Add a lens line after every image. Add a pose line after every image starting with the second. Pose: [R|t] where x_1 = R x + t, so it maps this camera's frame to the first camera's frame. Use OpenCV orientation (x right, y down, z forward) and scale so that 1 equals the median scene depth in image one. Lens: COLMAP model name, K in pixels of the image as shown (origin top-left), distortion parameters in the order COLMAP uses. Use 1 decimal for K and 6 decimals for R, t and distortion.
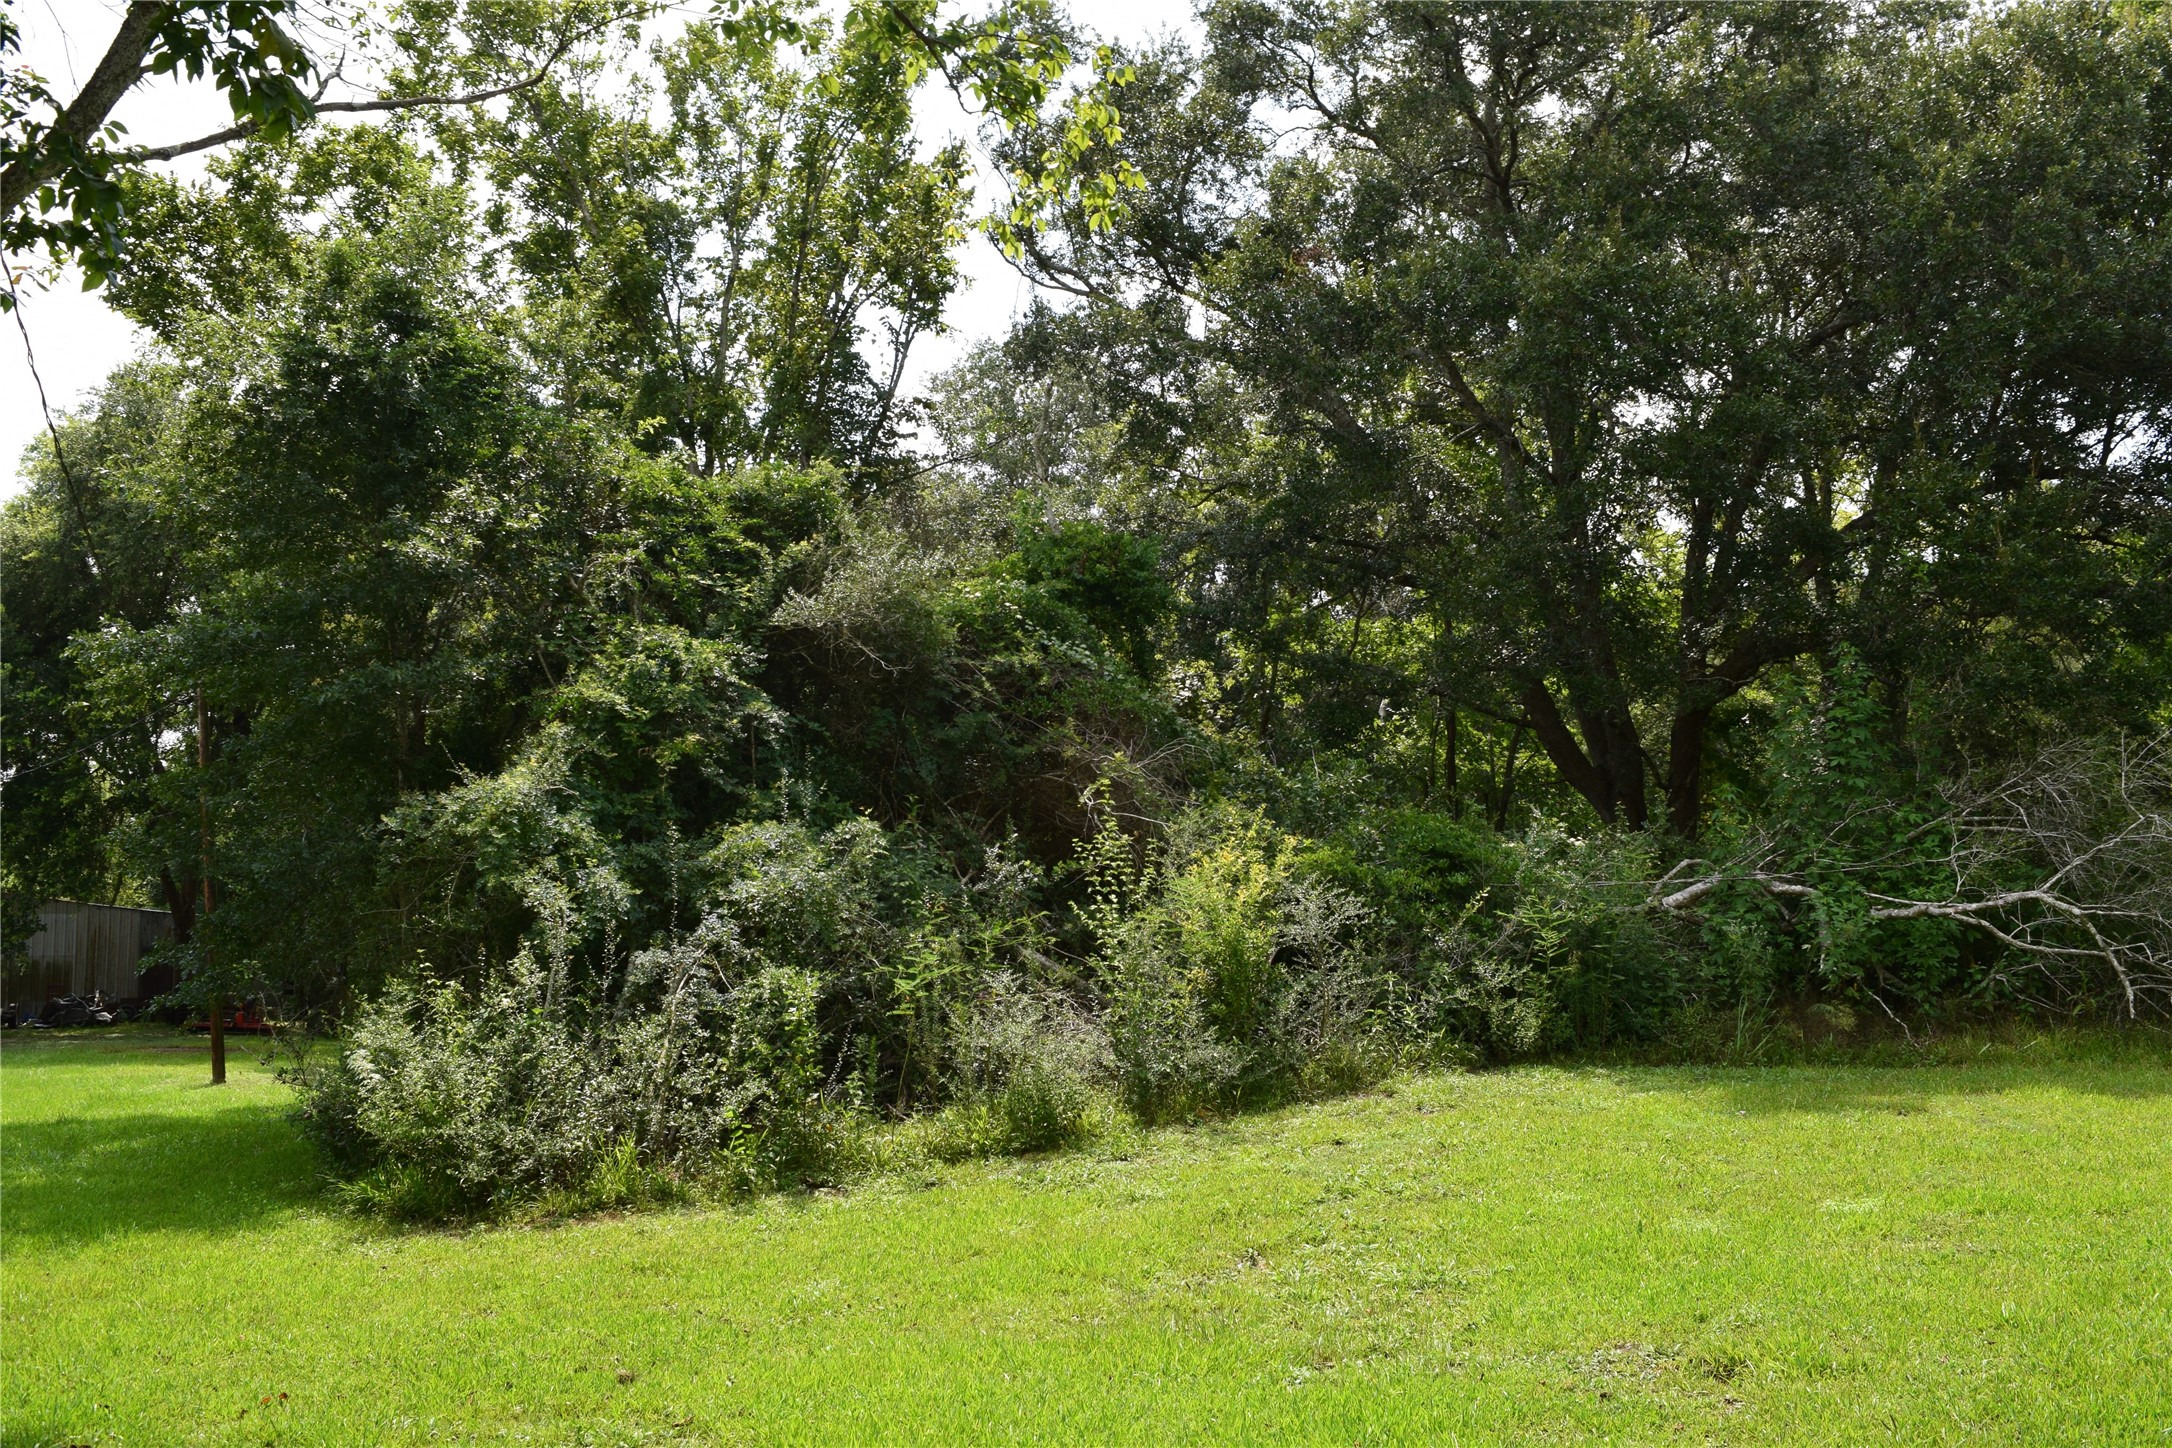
lens RADIAL K [[1700.6, 0, 1072.5], [0, 1700.6, 717.3], [0, 0, 1]] dist [-0.092557, 0.024944]
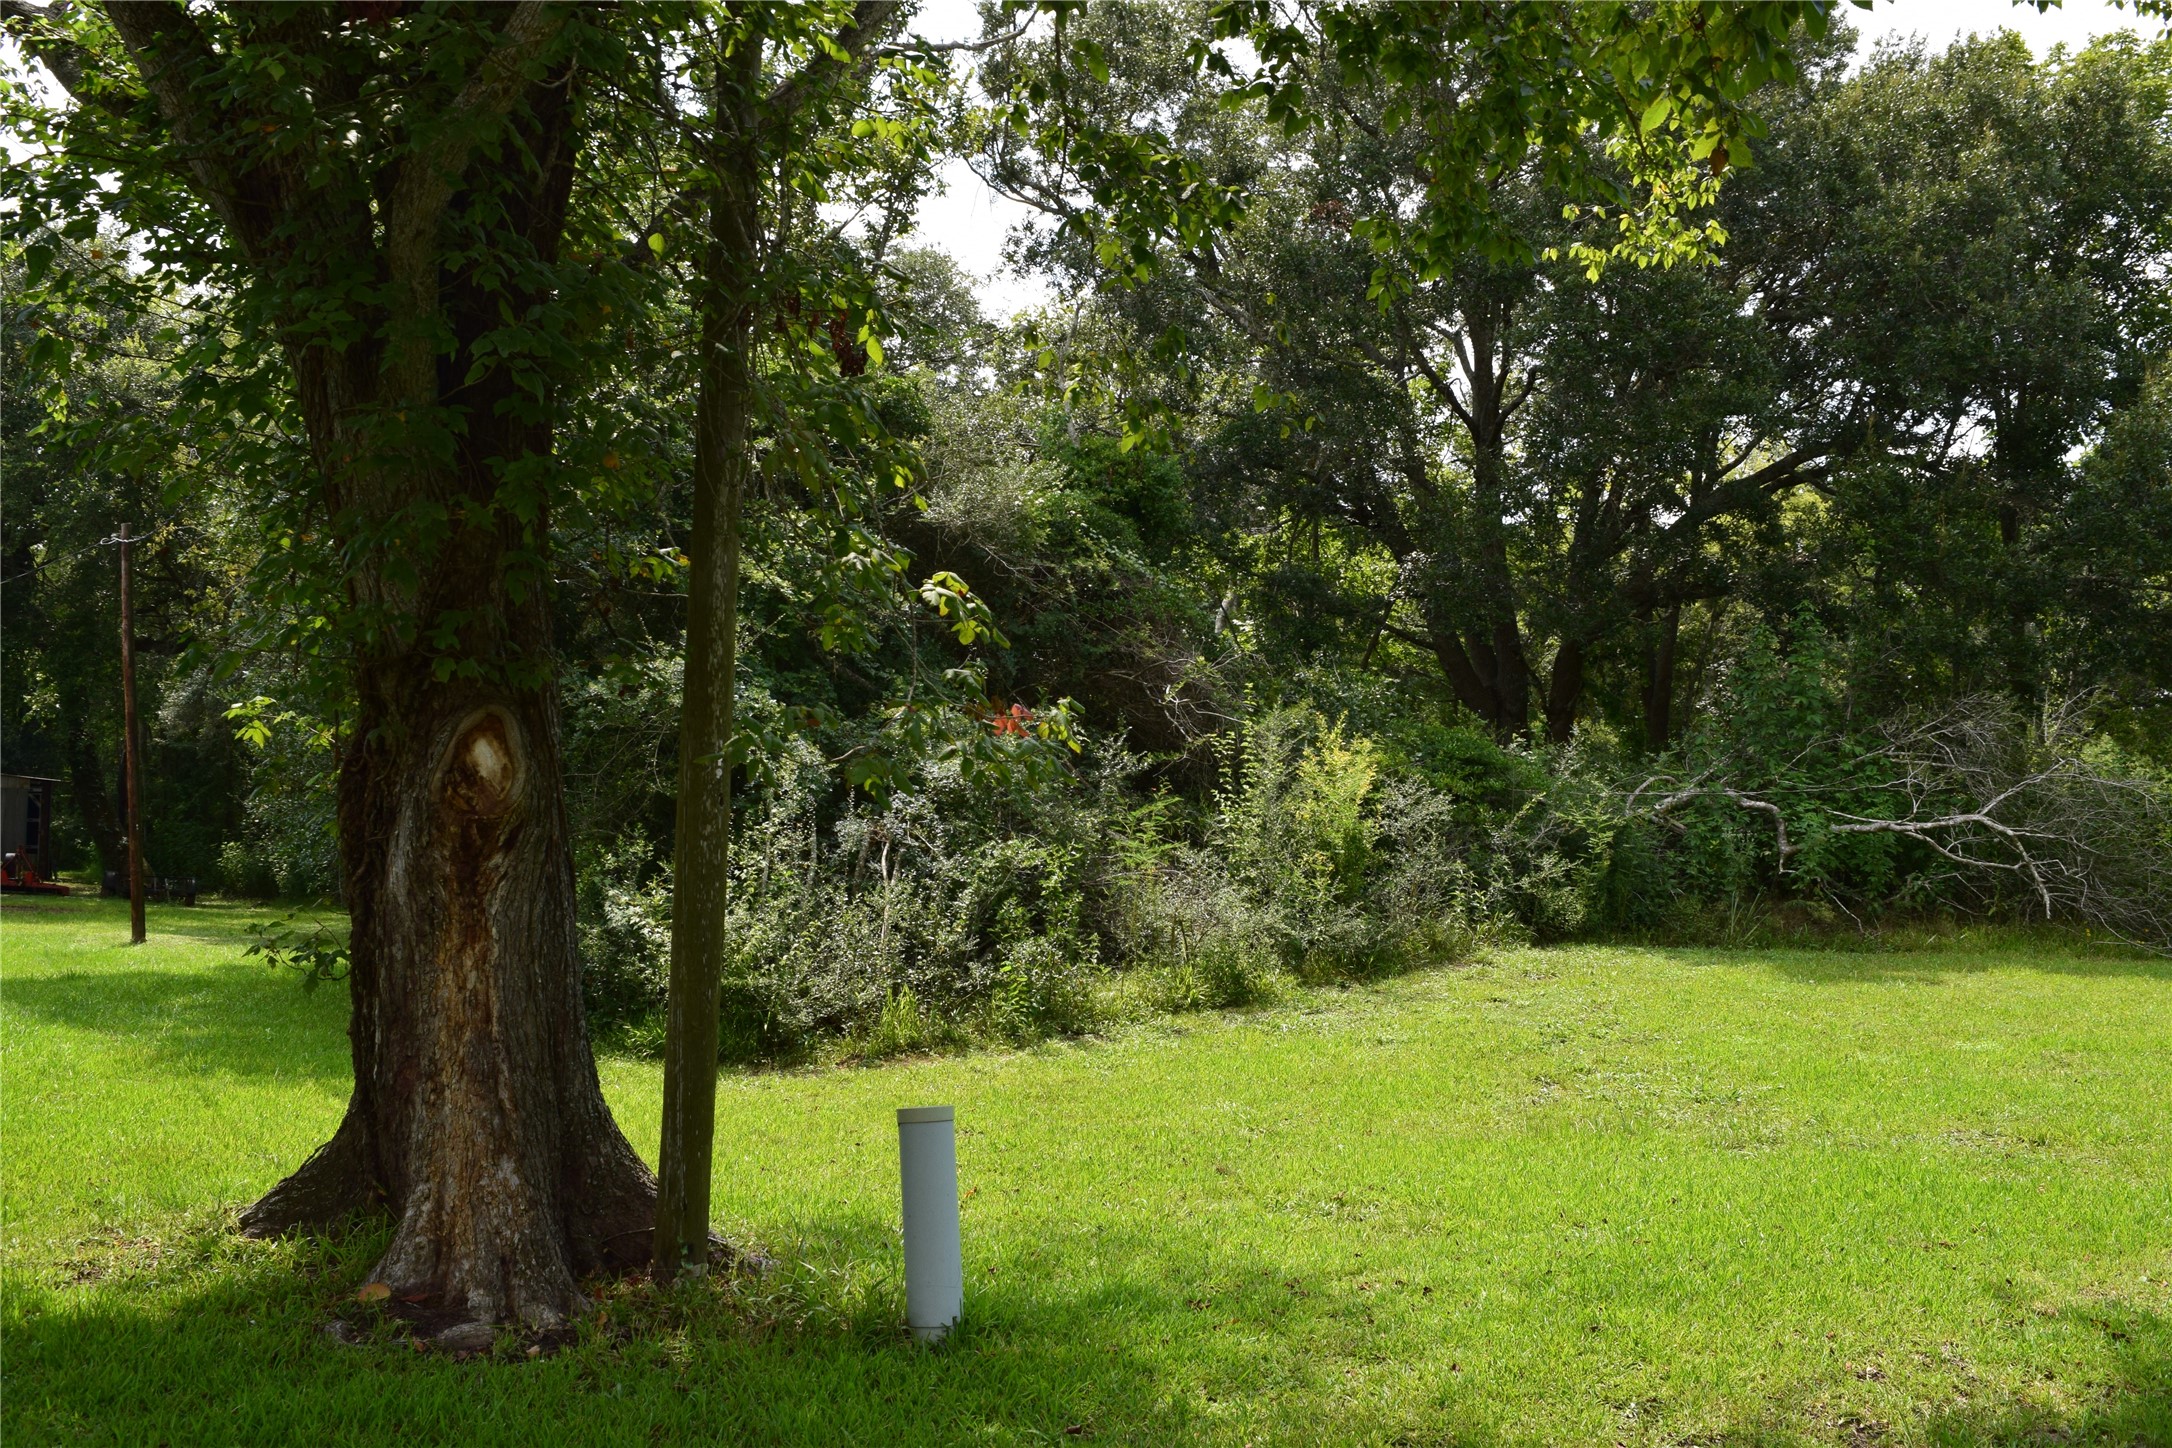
lens RADIAL K [[1700.6, 0, 1072.5], [0, 1700.6, 717.3], [0, 0, 1]] dist [-0.092557, 0.024944]
pose [[0.979226, 0.048143, 0.196976, -0.312063], [-0.060391, 0.996566, 0.056650, 0.002468], [-0.193572, -0.067369, 0.978770, -0.078457]]
